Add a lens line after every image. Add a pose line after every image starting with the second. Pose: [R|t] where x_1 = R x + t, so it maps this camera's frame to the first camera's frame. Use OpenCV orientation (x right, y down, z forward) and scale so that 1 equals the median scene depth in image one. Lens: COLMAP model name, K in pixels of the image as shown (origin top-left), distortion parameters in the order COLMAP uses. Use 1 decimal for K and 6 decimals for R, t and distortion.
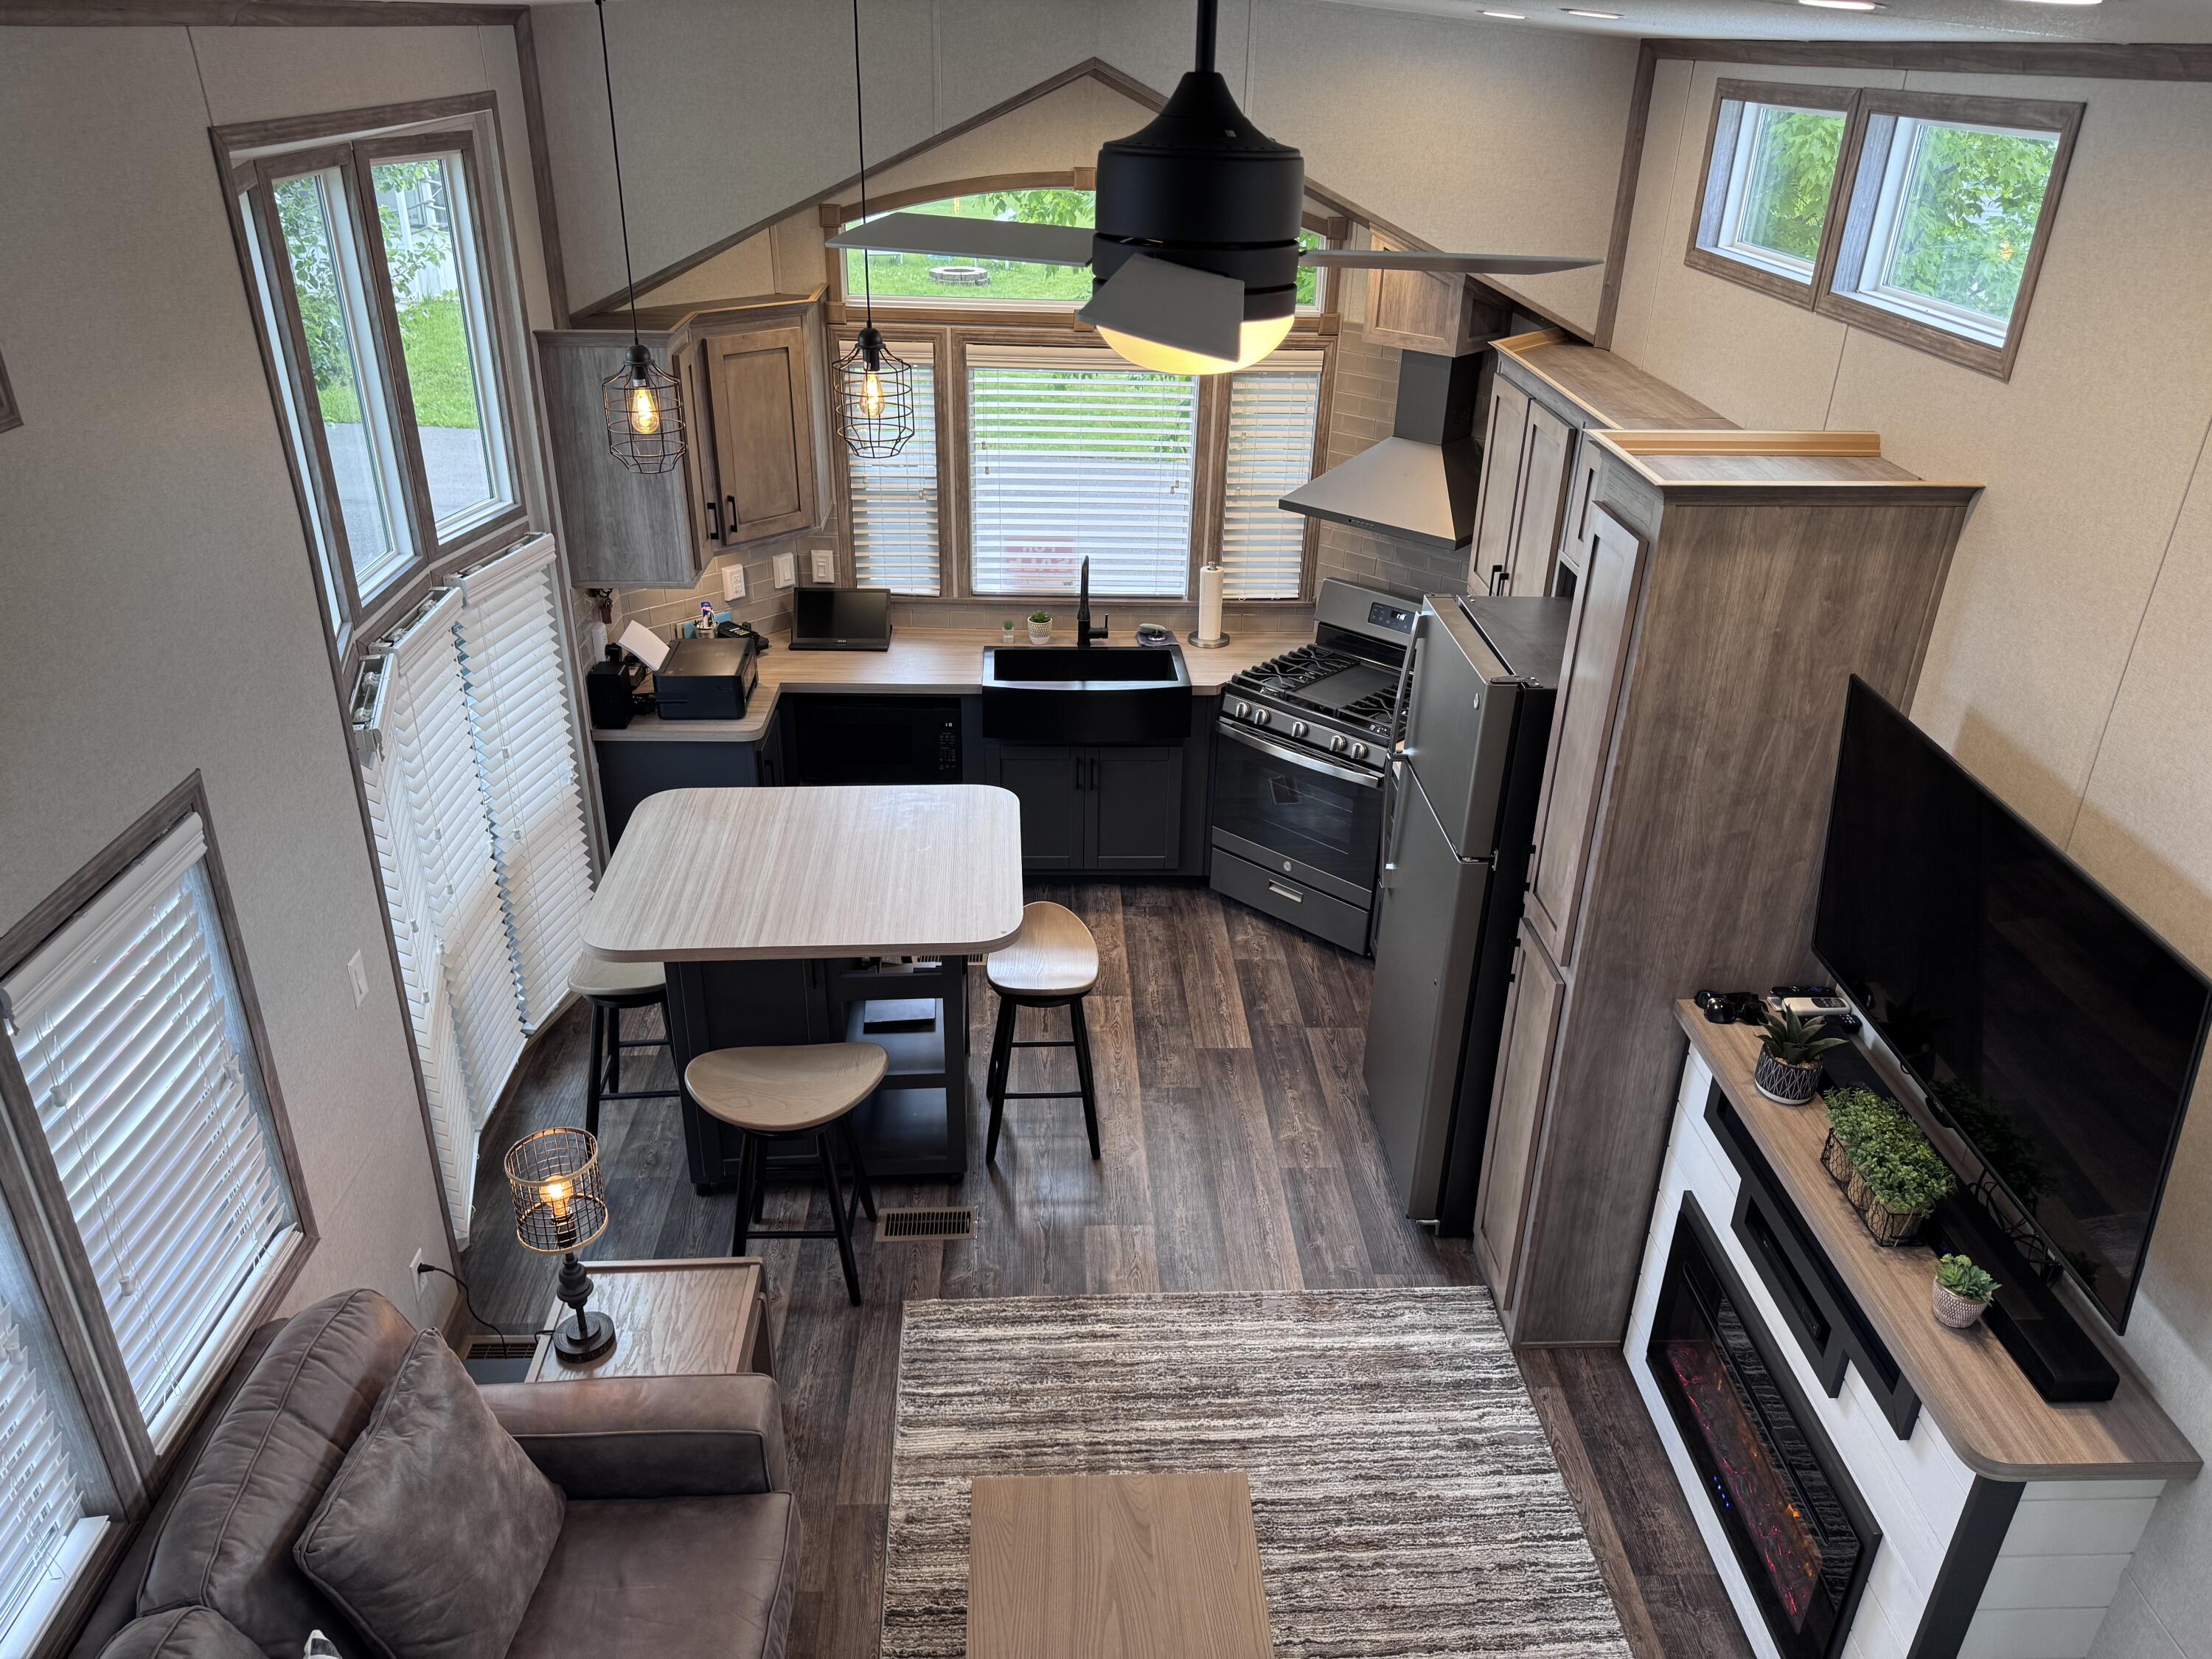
lens RADIAL K [[1556.9, 0, 1122.5], [0, 1556.9, 832.1], [0, 0, 1]] dist [0.045097, -0.051127]
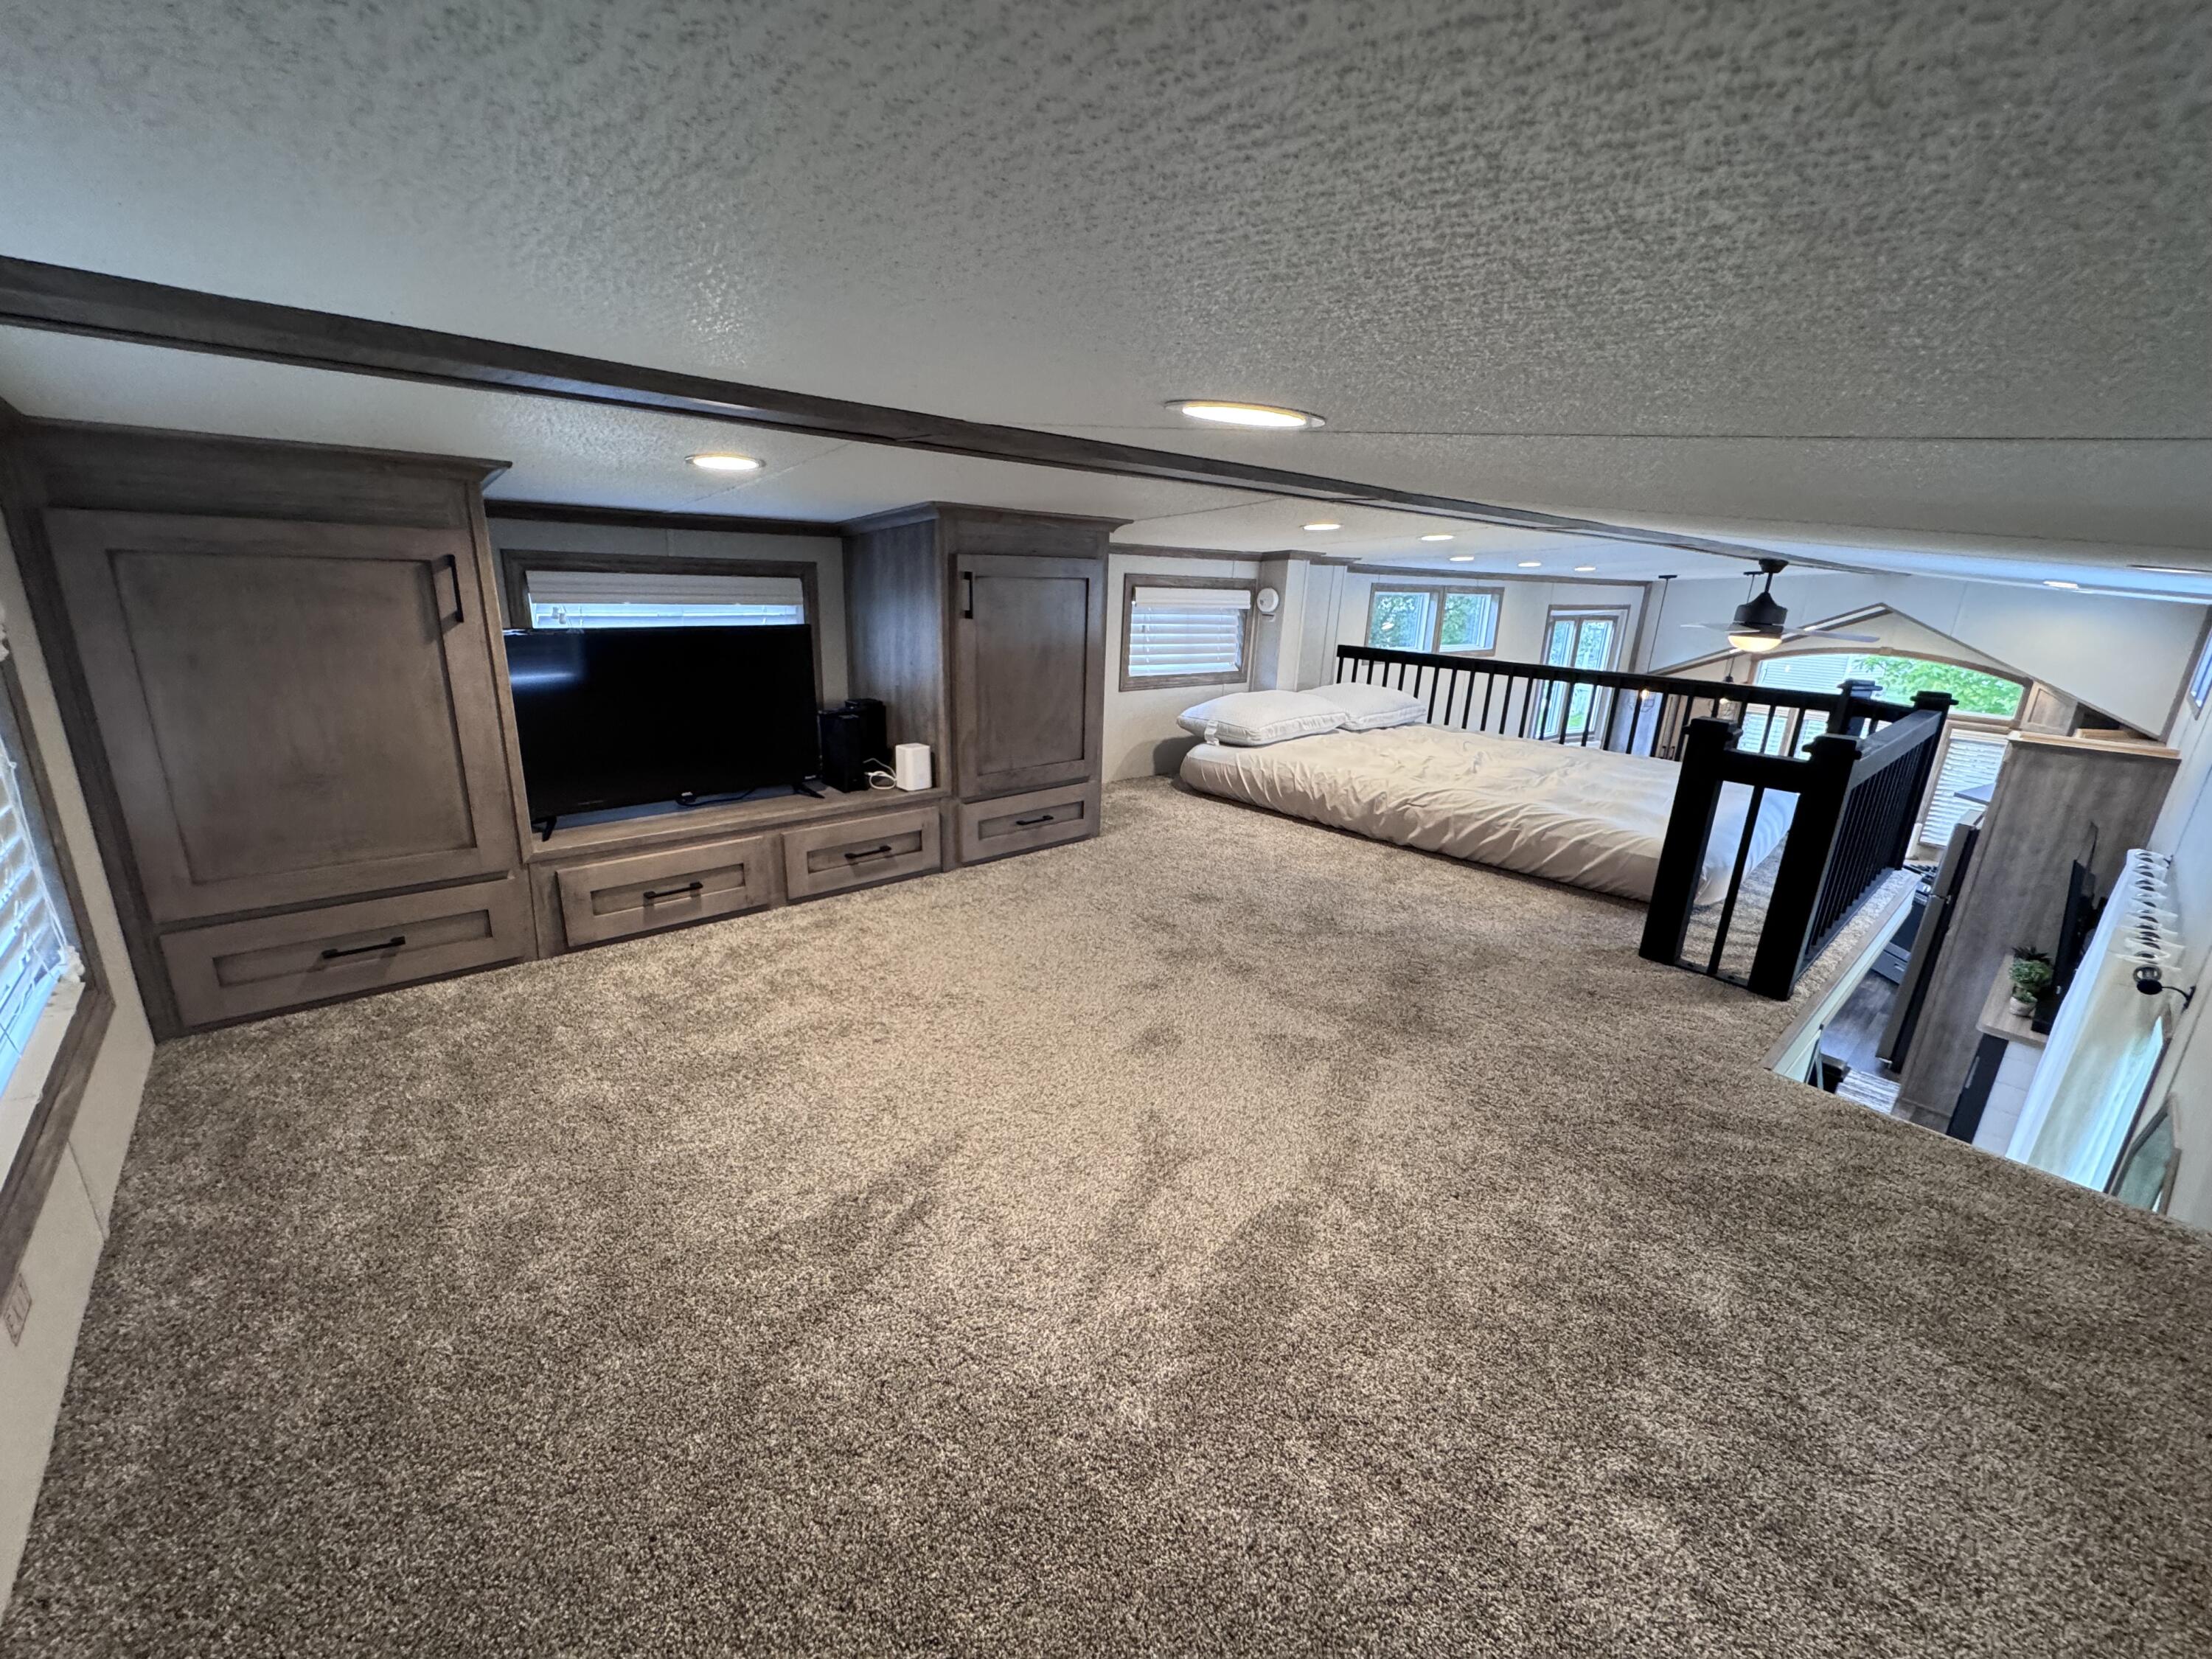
lens RADIAL K [[881.5, 0, 1119.2], [0, 881.5, 831.4], [0, 0, 1]] dist [-0.006437, 0.001101]
pose [[0.628969, 0.220735, -0.745435, 0.449289], [-0.368624, 0.928882, -0.035974, 0.475947], [0.684481, 0.297412, 0.665607, -0.901359]]
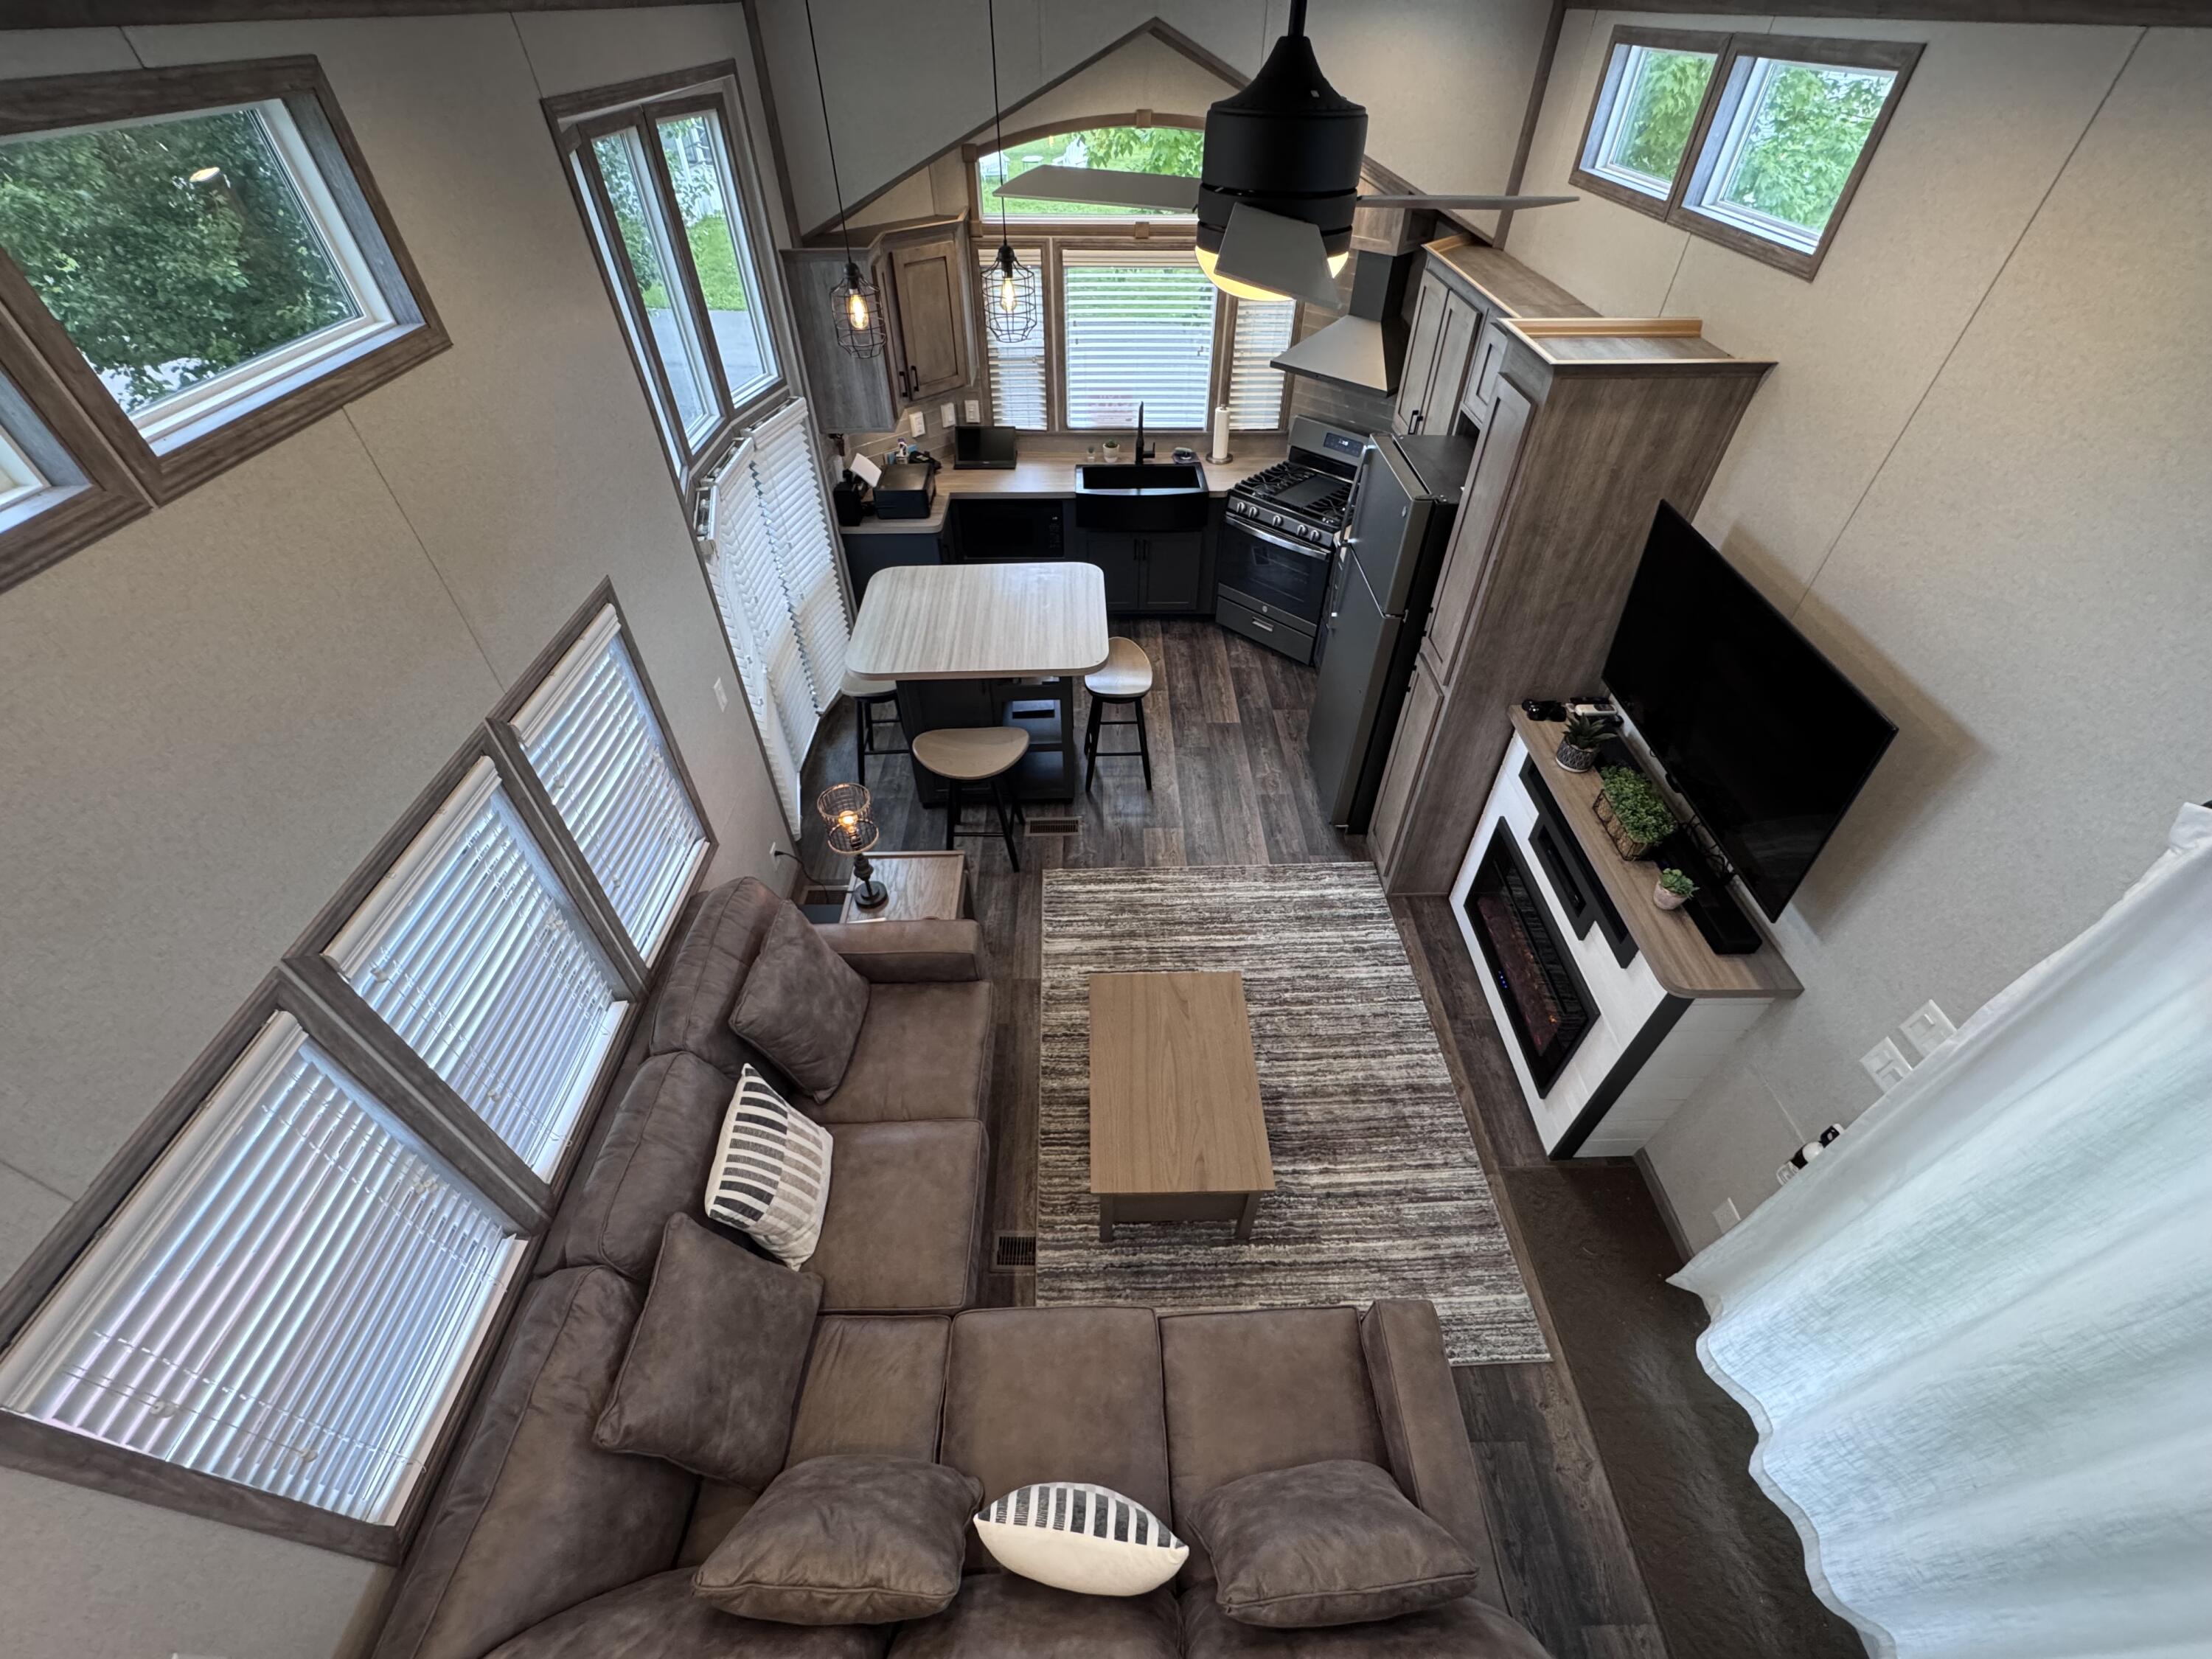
lens RADIAL K [[881.5, 0, 1109.9], [0, 881.5, 825.9], [0, 0, 1]] dist [-0.006437, 0.001101]
pose [[0.999293, 0.006515, -0.037040, -0.029744], [0.004315, 0.958517, 0.285002, -0.035440], [0.037361, -0.284960, 0.957811, 0.063135]]
